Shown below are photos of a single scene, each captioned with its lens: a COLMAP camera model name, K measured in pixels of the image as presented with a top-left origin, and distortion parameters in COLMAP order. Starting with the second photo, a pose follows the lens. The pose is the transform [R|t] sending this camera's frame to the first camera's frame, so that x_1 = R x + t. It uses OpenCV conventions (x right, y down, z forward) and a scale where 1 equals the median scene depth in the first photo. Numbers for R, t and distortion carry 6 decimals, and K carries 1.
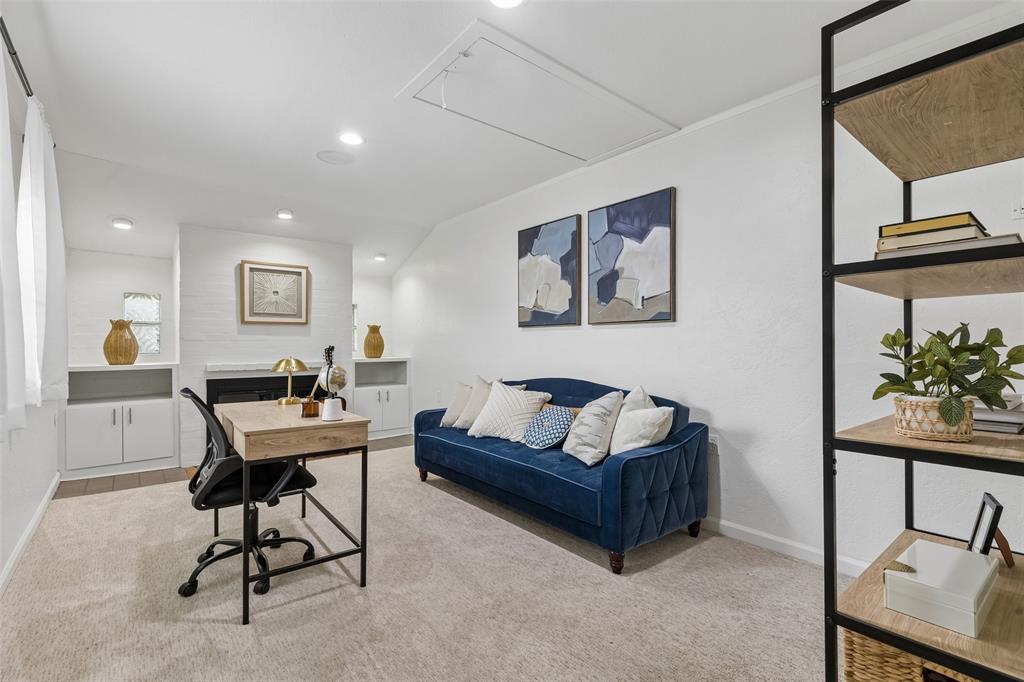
lens RADIAL K [[461.6, 0, 510.8], [0, 461.6, 343.5], [0, 0, 1]] dist [0.000842, -0.001339]
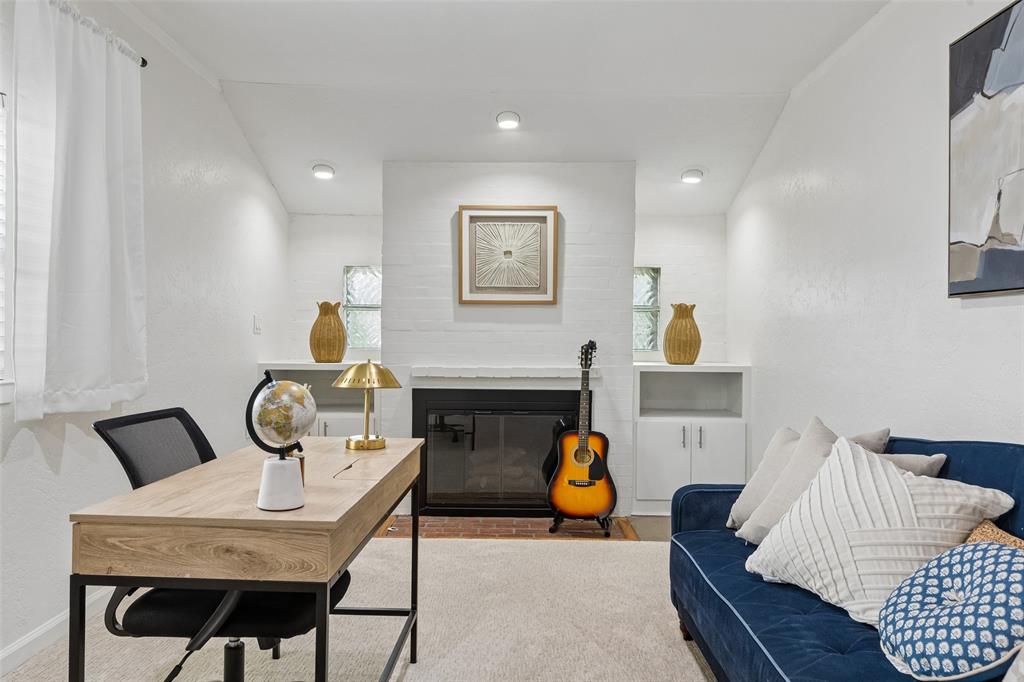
lens RADIAL K [[698.9, 0, 510.7], [0, 698.9, 339.9], [0, 0, 1]] dist [-0.009548, -0.005302]
pose [[0.762032, 0.011824, -0.647432, 0.103115], [-0.010128, 0.999929, 0.006341, -0.000654], [0.647461, 0.001726, 0.762097, 0.304144]]
